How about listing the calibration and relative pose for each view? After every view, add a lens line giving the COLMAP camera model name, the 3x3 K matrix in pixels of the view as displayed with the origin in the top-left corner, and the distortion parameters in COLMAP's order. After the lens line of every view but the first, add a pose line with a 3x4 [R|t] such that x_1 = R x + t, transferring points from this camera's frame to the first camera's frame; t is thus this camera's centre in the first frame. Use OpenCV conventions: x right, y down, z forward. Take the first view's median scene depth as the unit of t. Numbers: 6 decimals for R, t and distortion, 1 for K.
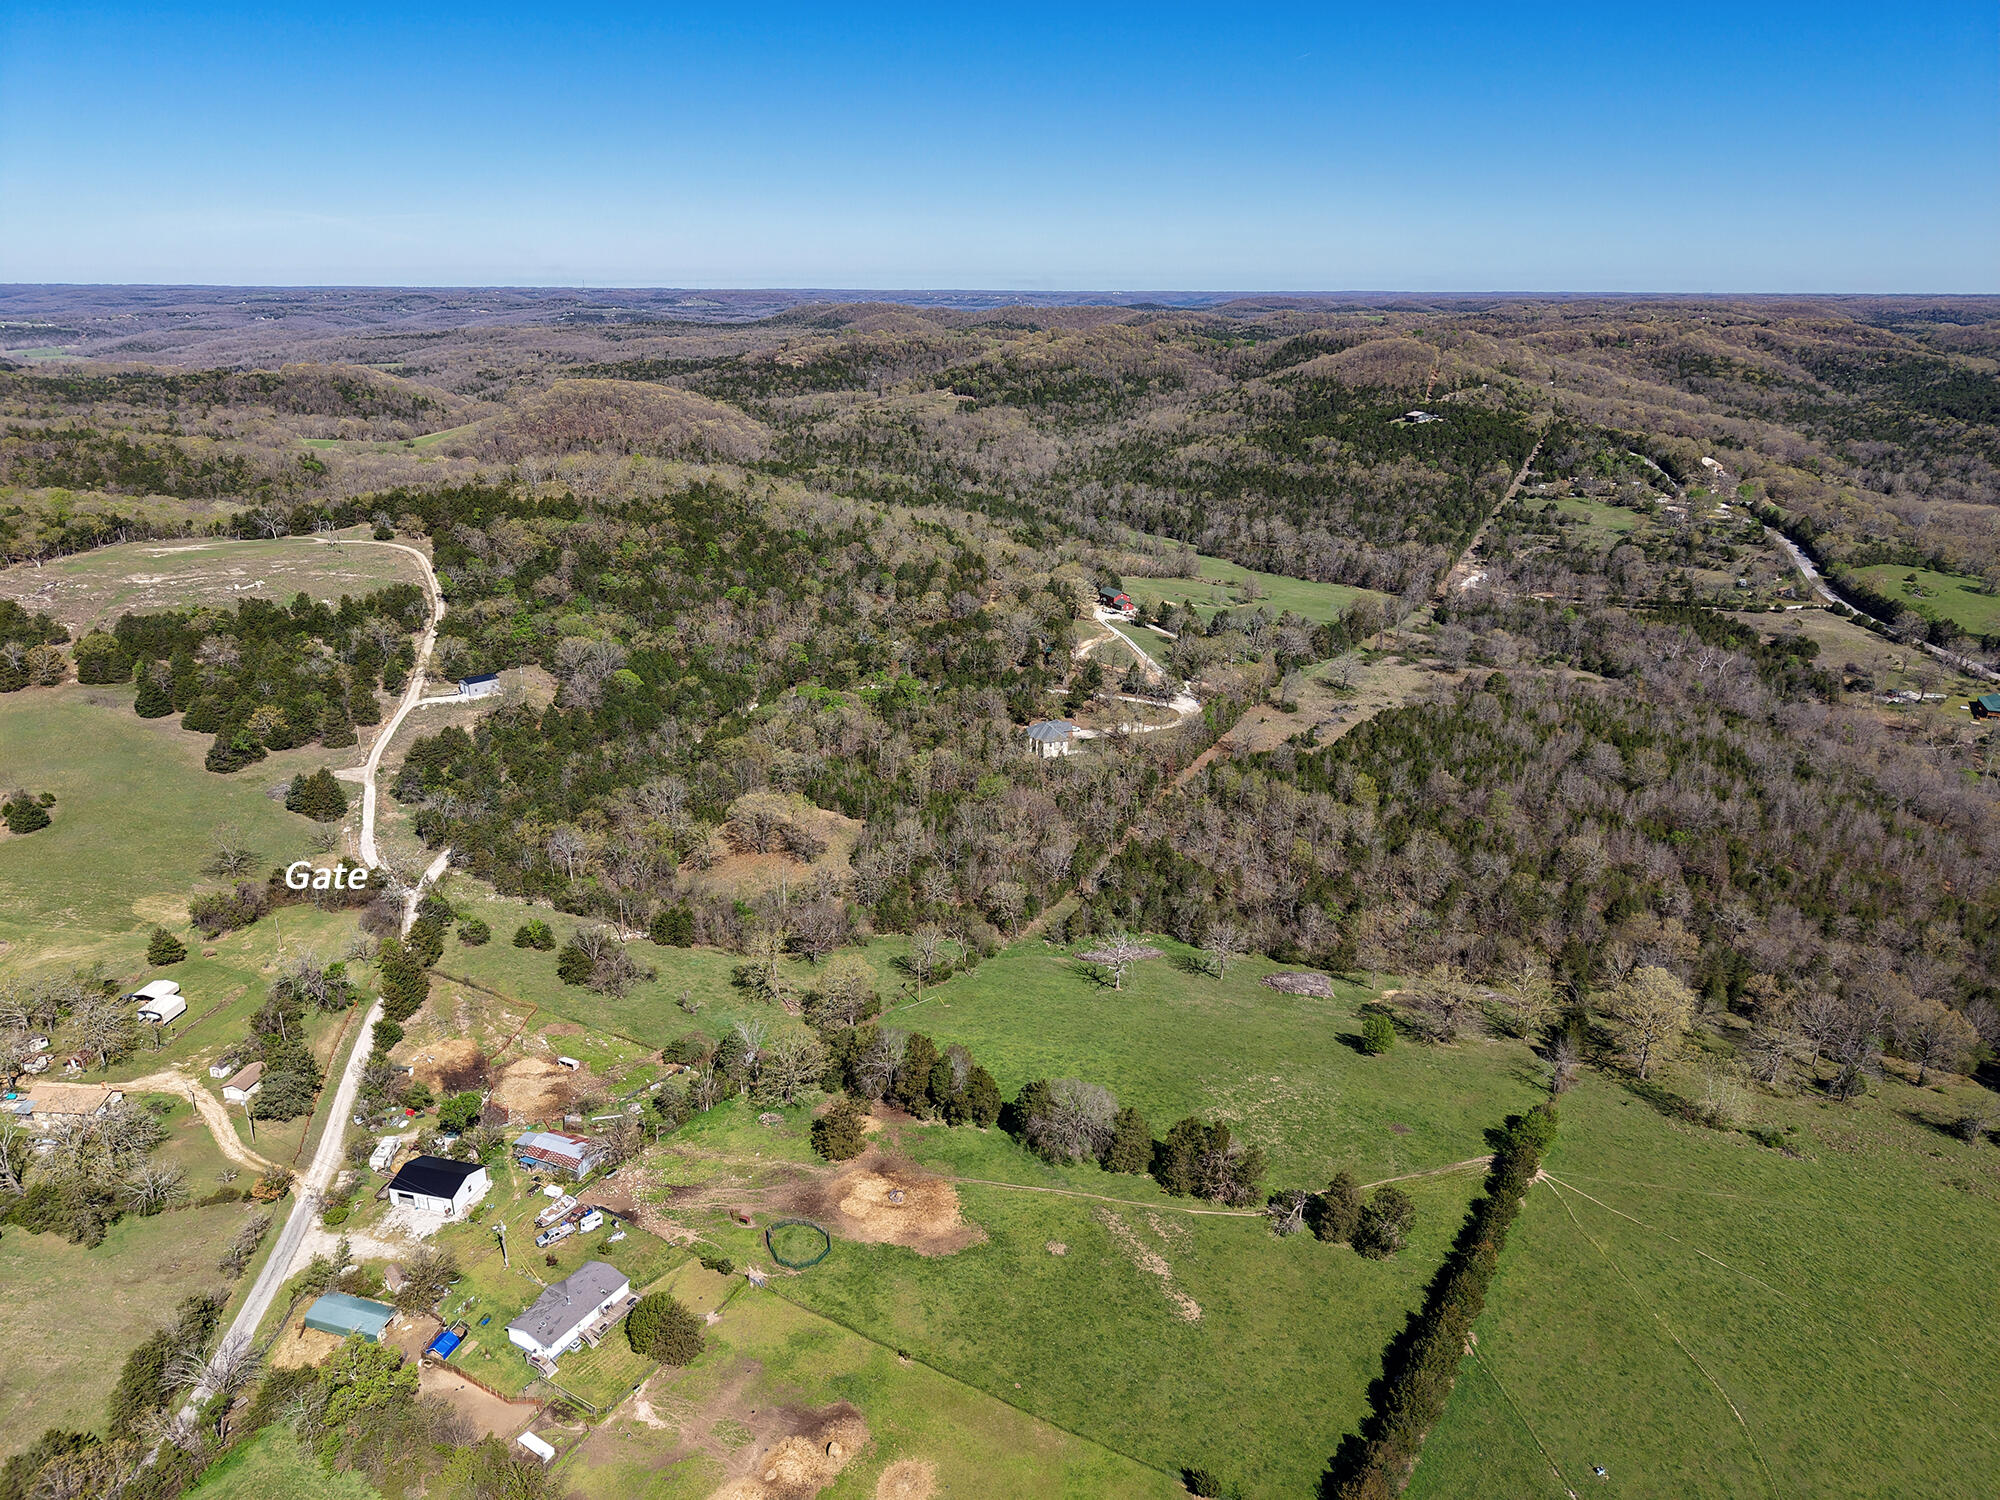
lens RADIAL K [[1365.8, 0, 998.5], [0, 1365.8, 758.9], [0, 0, 1]] dist [0.014545, -0.005933]
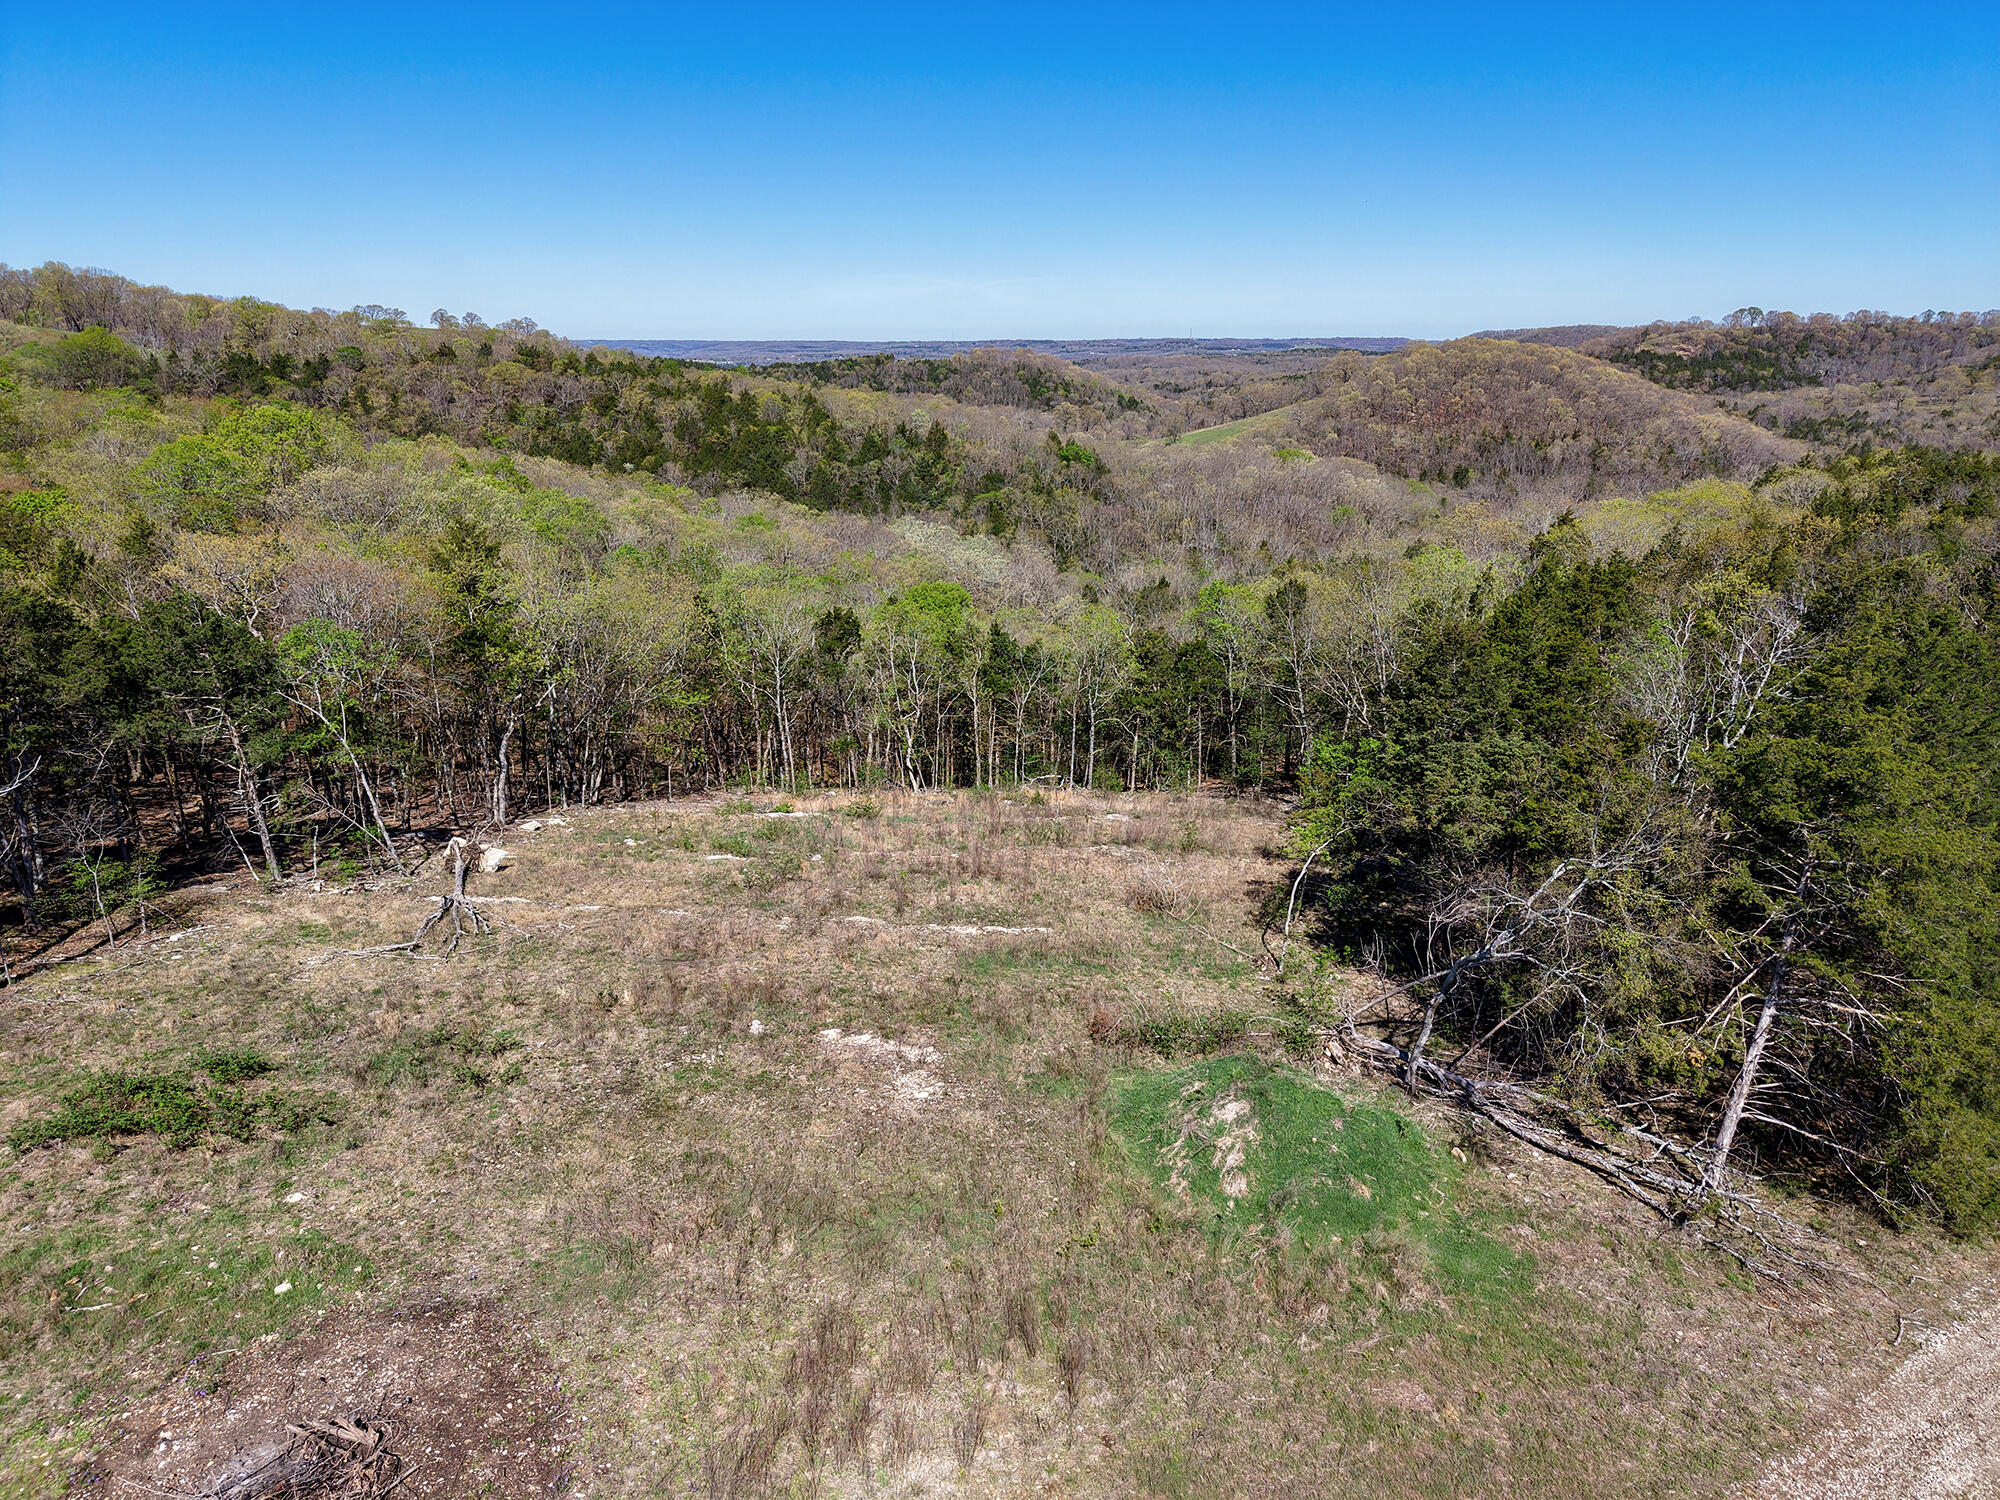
lens RADIAL K [[1328.7, 0, 999.3], [0, 1328.7, 783.2], [0, 0, 1]] dist [0.094209, -0.099755]
pose [[0.921712, 0.119648, -0.368960, -0.248106], [-0.126230, 0.991981, 0.006346, -0.075963], [0.366761, 0.040725, 0.929424, 0.417895]]
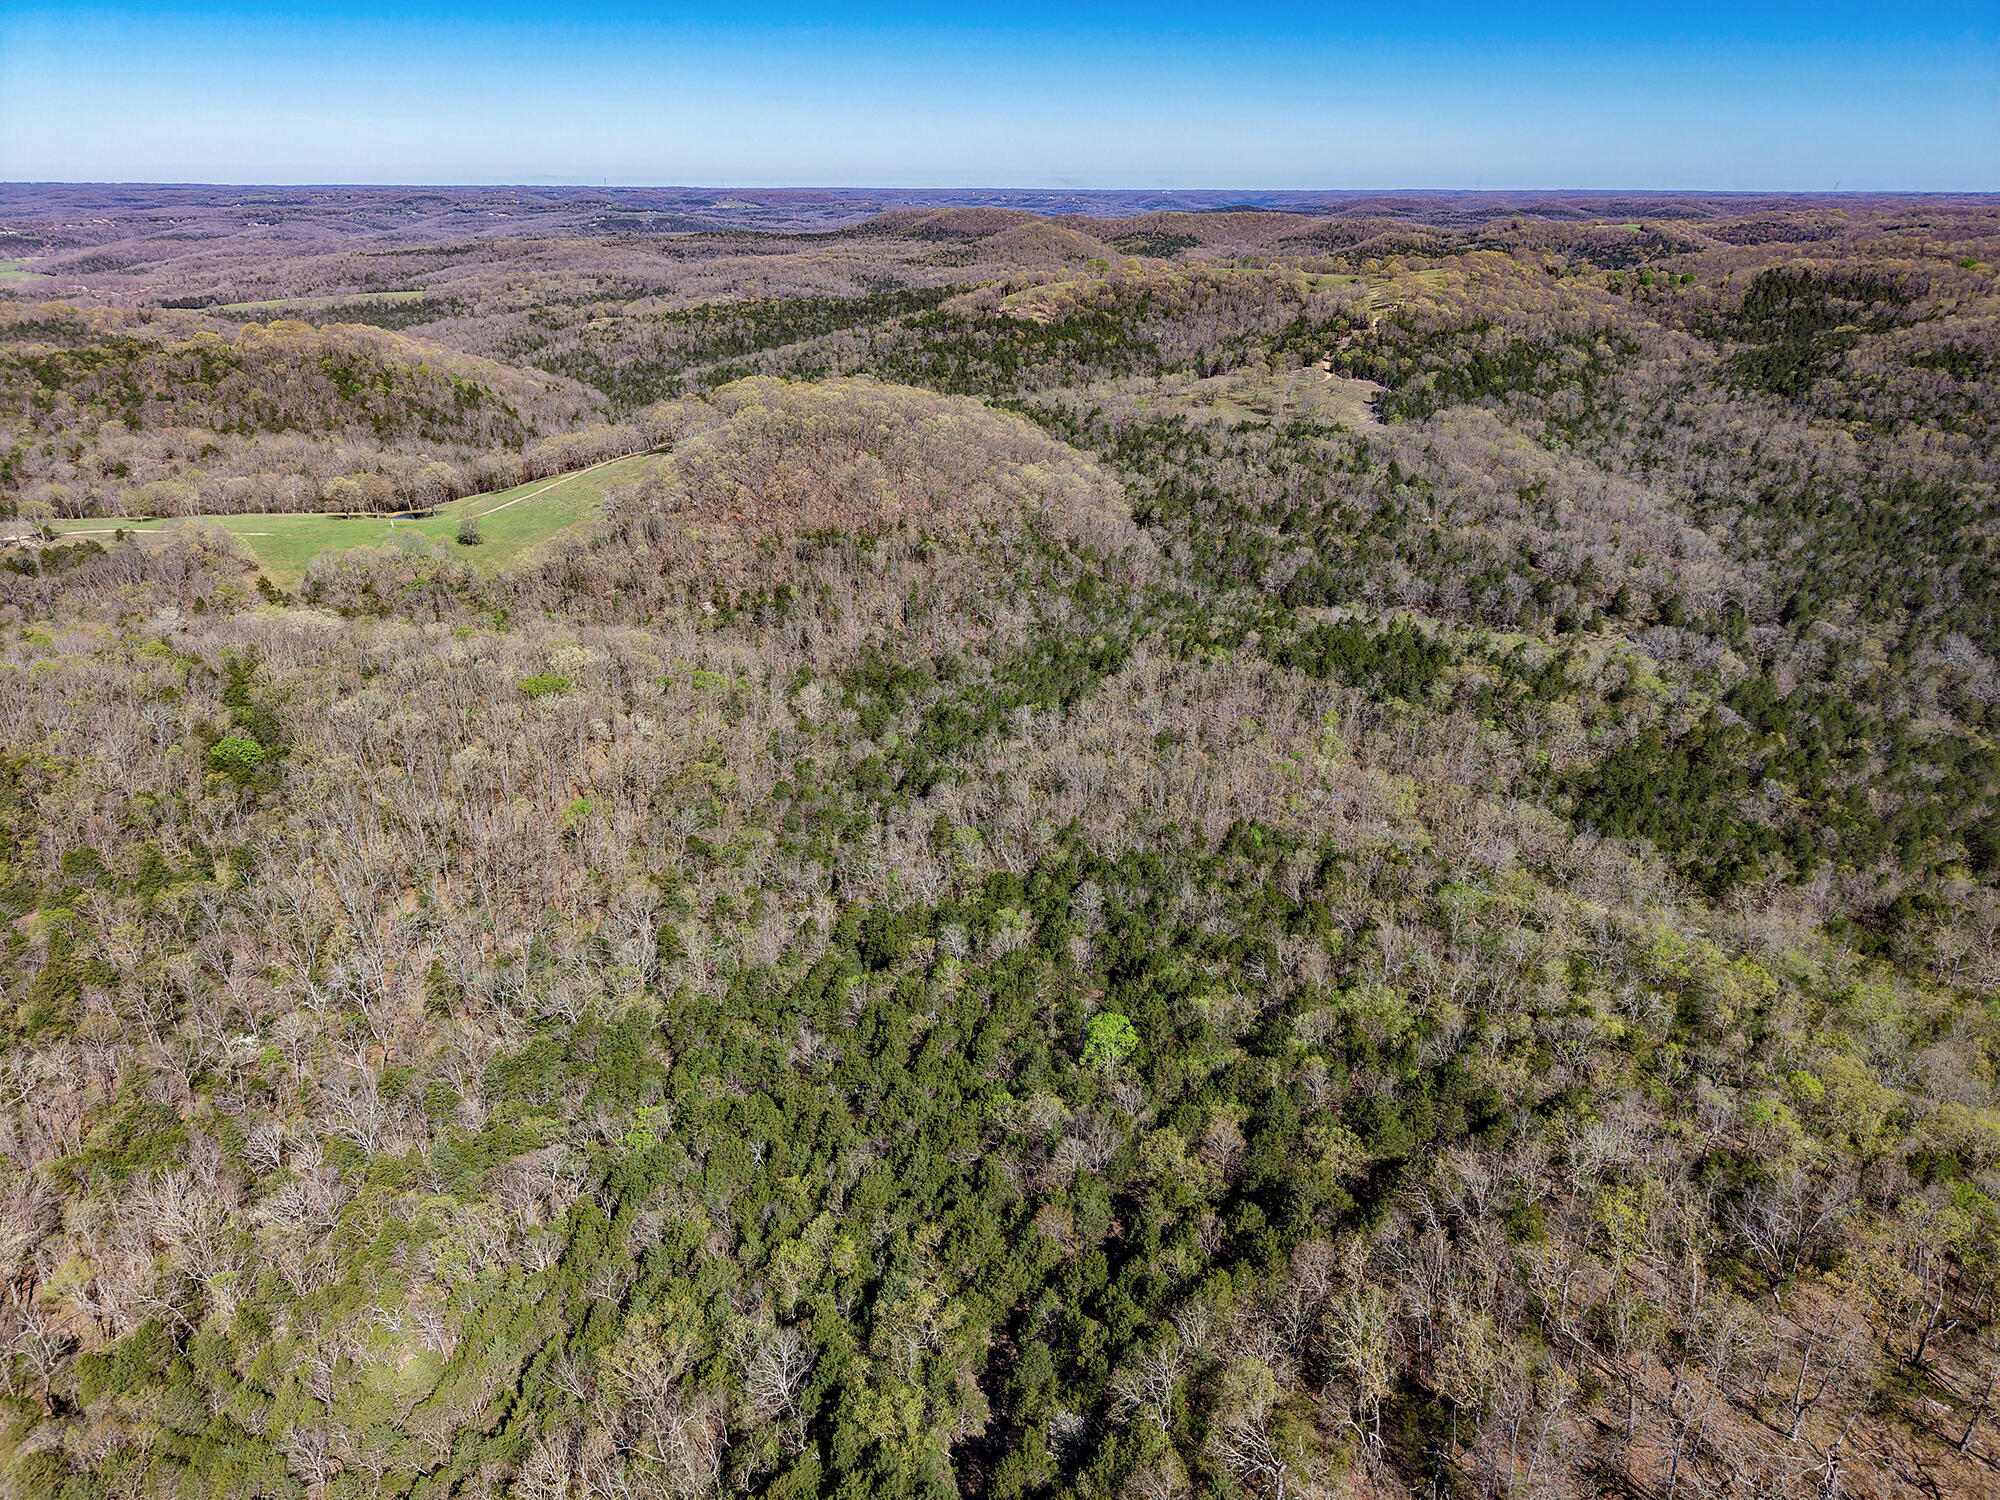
lens RADIAL K [[1365.8, 0, 998.5], [0, 1365.8, 758.9], [0, 0, 1]] dist [0.014545, -0.005933]
pose [[0.999928, 0.004011, -0.011339, -0.214175], [-0.003266, 0.997880, 0.064993, -0.166388], [0.011576, -0.064952, 0.997821, 0.462728]]
